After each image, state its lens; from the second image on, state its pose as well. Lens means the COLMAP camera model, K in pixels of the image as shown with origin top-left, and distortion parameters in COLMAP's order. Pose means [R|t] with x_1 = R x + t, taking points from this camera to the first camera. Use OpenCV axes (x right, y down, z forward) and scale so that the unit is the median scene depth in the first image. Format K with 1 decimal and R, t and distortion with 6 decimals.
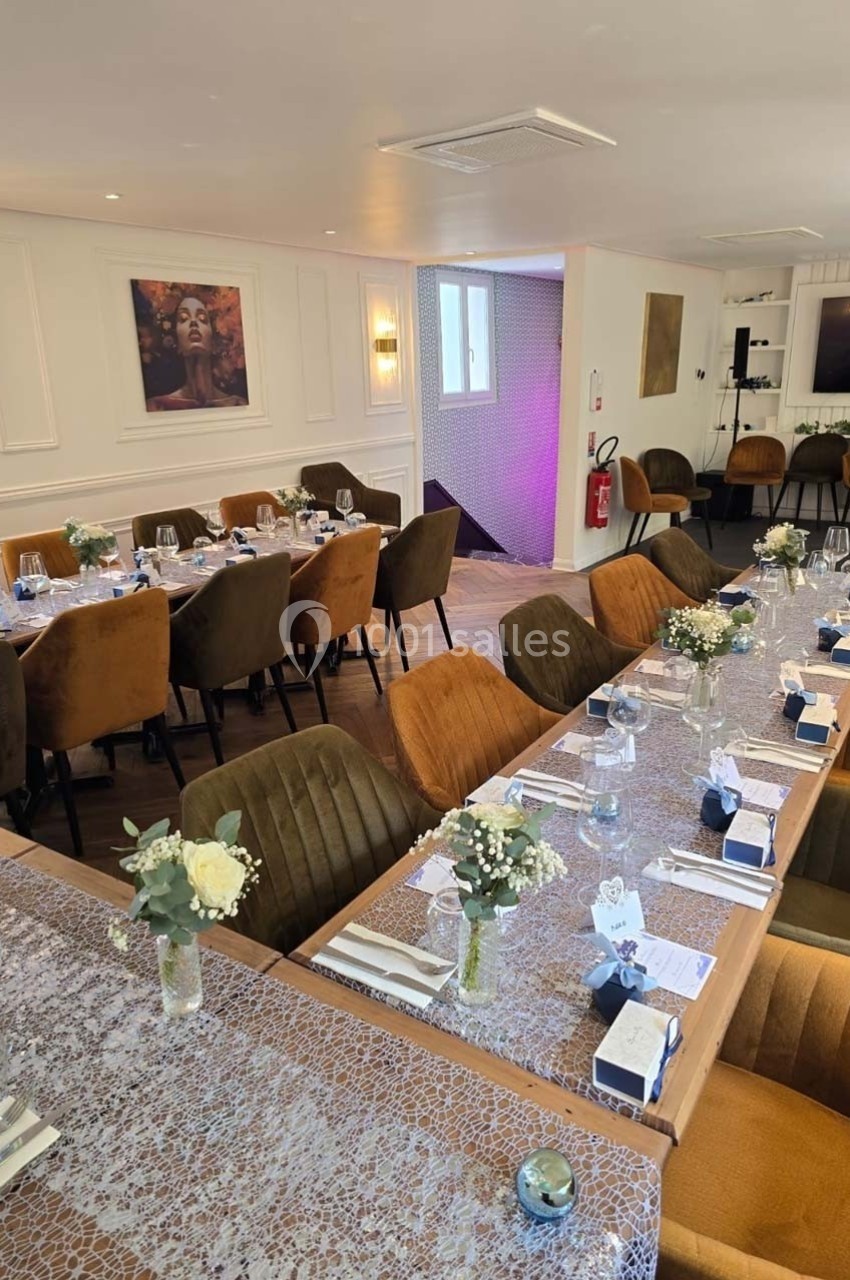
lens RADIAL K [[869.4, 0, 426.3], [0, 869.4, 629.7], [0, 0, 1]] dist [0.069634, -0.060836]
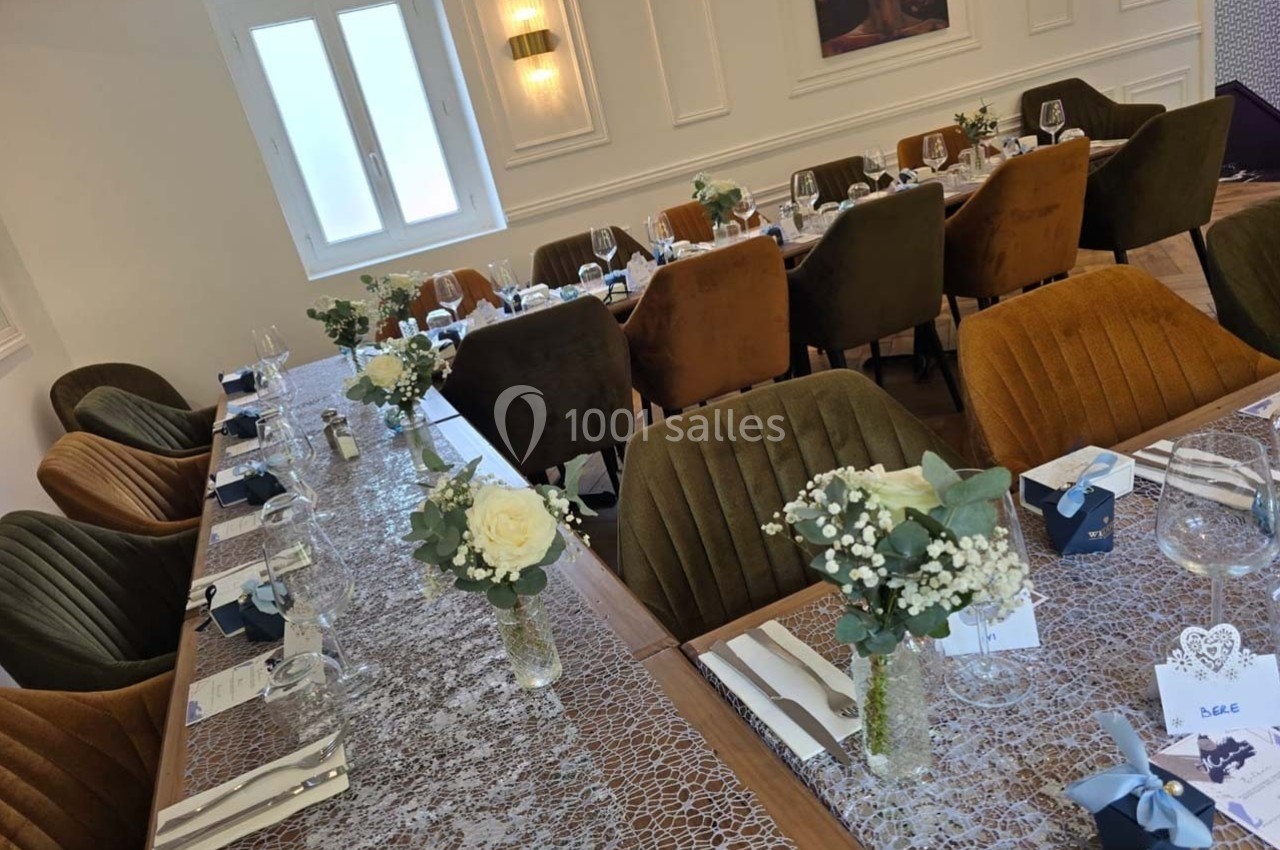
lens RADIAL K [[855.3, 0, 628.0], [0, 855.3, 425.5], [0, 0, 1]] dist [0.046798, -0.037083]
pose [[0.803359, 0.033954, -0.594527, 0.171362], [0.040964, 0.992857, 0.112055, 0.062735], [0.594085, -0.114375, 0.796229, 0.270386]]
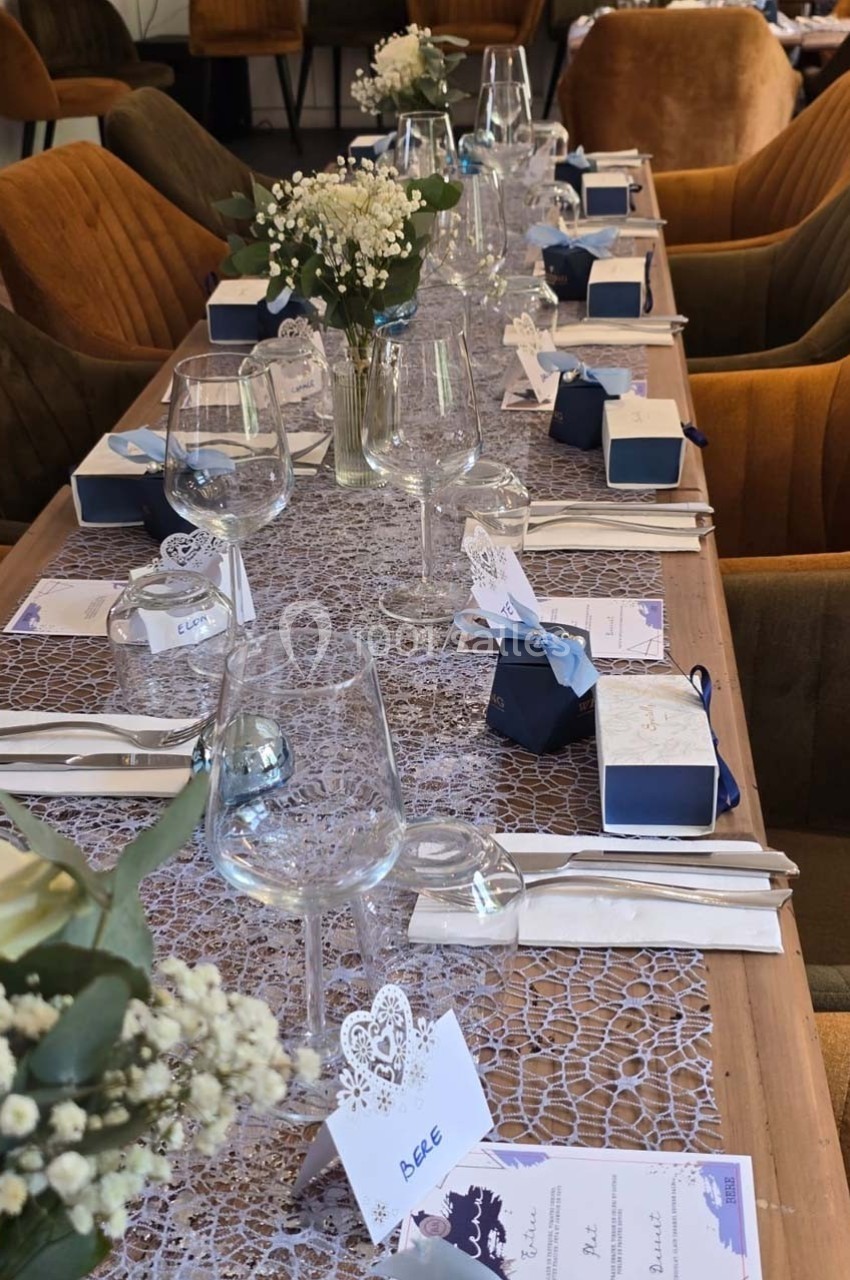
lens RADIAL K [[1767.3, 0, 404.6], [0, 1767.3, 589.6], [0, 0, 1]] dist [0.067975, 0.000000]
pose [[0.895184, -0.192989, 0.401747, 0.014945], [0.155787, 0.980021, 0.123649, 0.064833], [-0.417583, -0.048102, 0.907364, 0.356763]]
